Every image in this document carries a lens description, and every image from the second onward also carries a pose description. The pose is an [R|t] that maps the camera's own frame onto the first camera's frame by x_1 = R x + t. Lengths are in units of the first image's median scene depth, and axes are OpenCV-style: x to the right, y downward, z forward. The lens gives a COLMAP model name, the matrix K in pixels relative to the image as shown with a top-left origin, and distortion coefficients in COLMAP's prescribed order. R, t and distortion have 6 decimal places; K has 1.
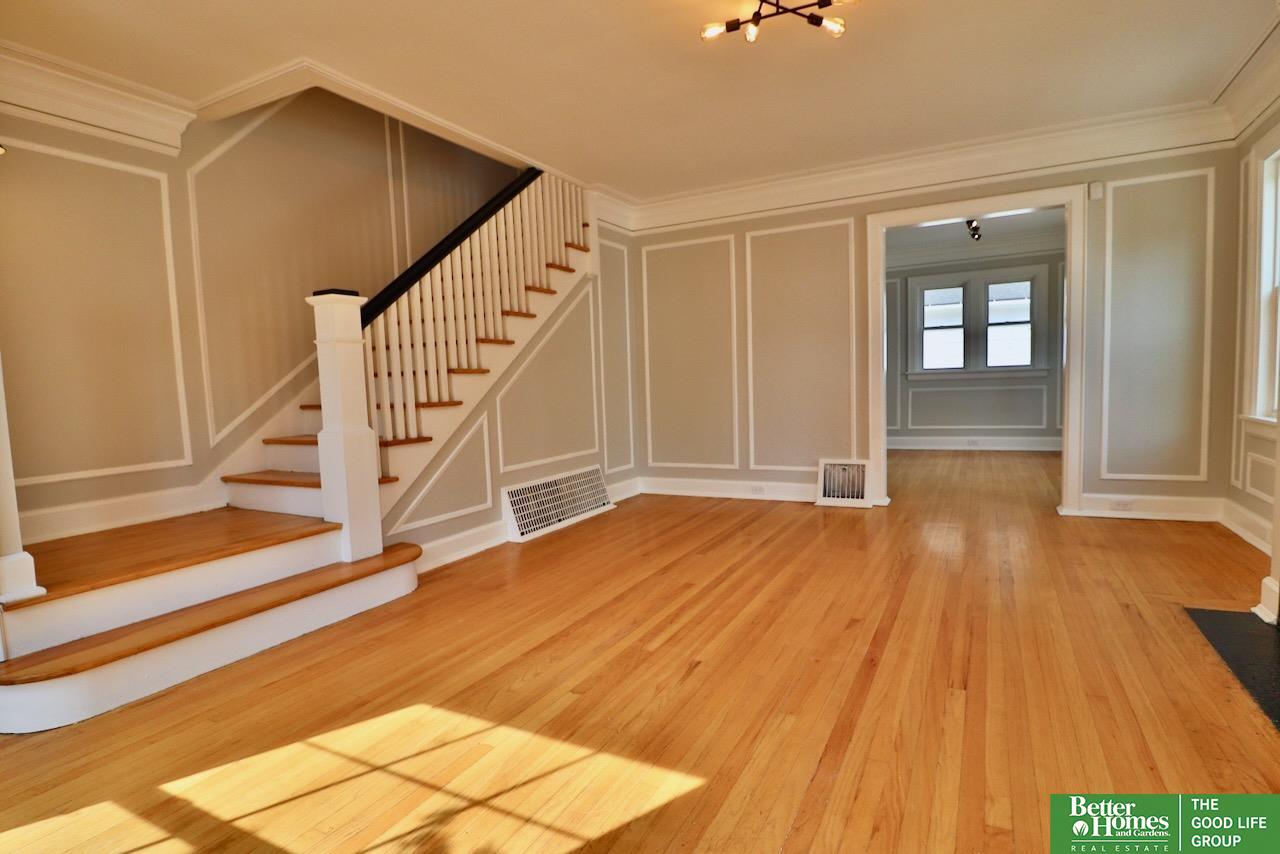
lens RADIAL K [[667.1, 0, 634.1], [0, 667.1, 424.1], [0, 0, 1]] dist [-0.000540, -0.008441]
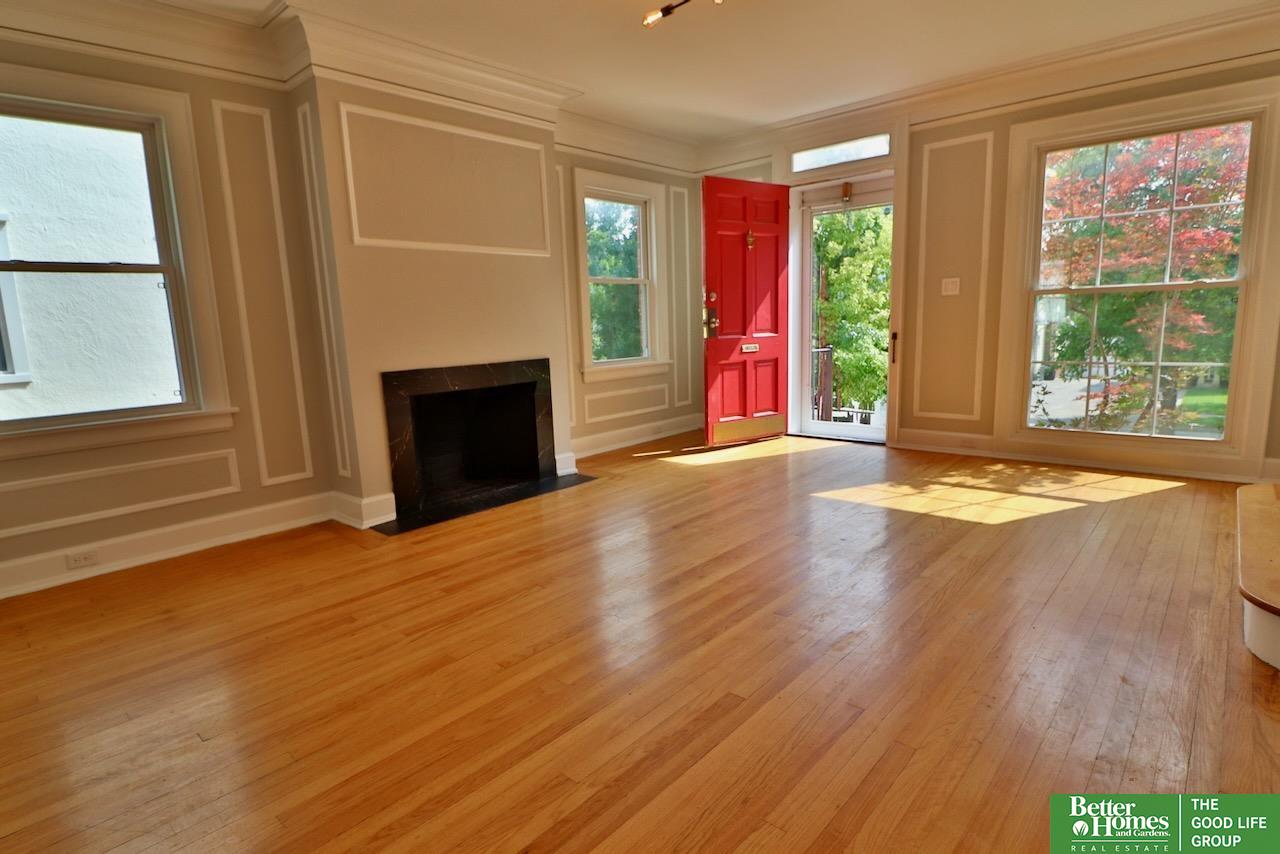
lens RADIAL K [[657.1, 0, 636.3], [0, 657.1, 429.2], [0, 0, 1]] dist [0.001777, 0.000445]
pose [[-0.966572, 0.034320, 0.254089, 0.054094], [0.092506, 0.970932, 0.220755, -0.137996], [-0.239127, 0.236880, -0.941651, 1.847508]]
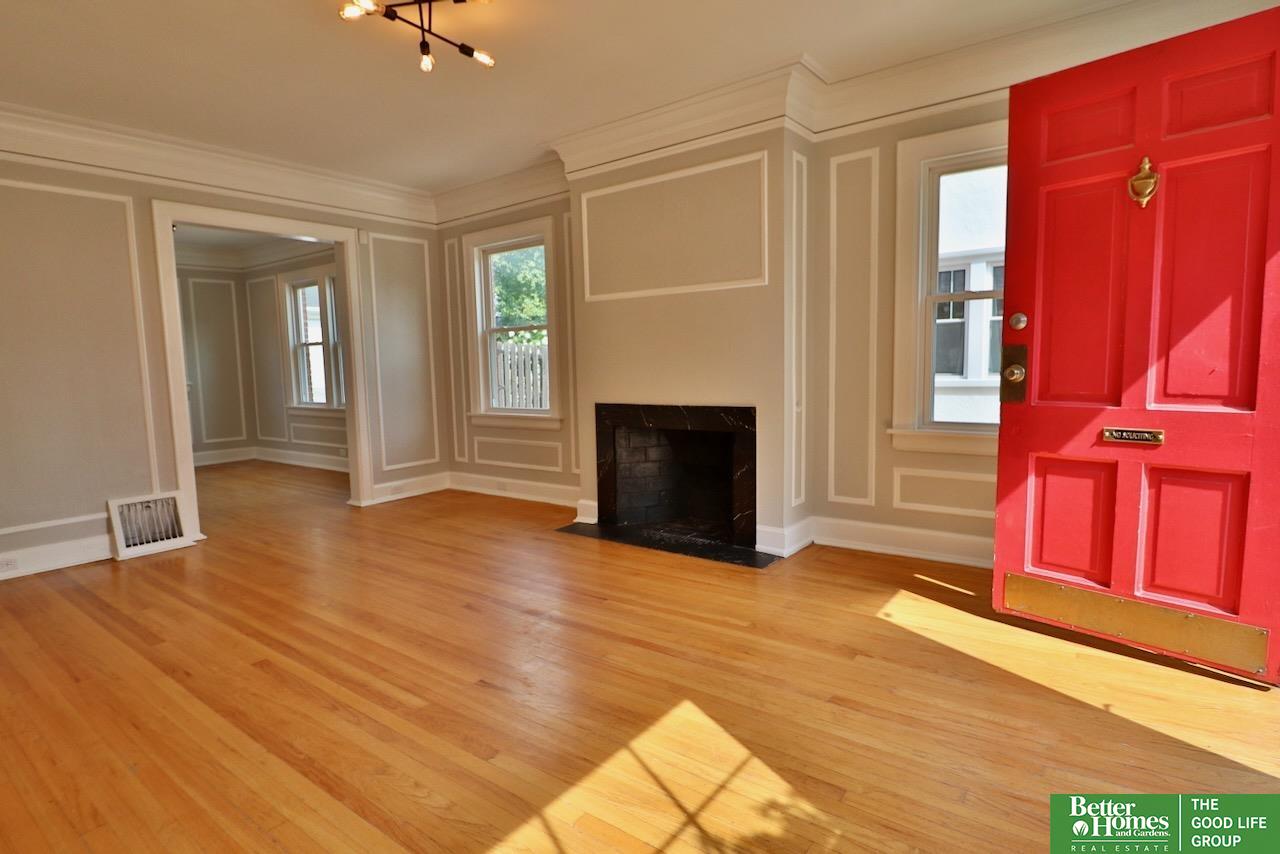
lens RADIAL K [[667.1, 0, 634.1], [0, 667.1, 424.1], [0, 0, 1]] dist [-0.000540, -0.008441]
pose [[0.160352, -0.058625, 0.985317, -0.645566], [0.088349, 0.995080, 0.044828, -0.028985], [-0.983098, 0.079863, 0.164742, 0.484893]]
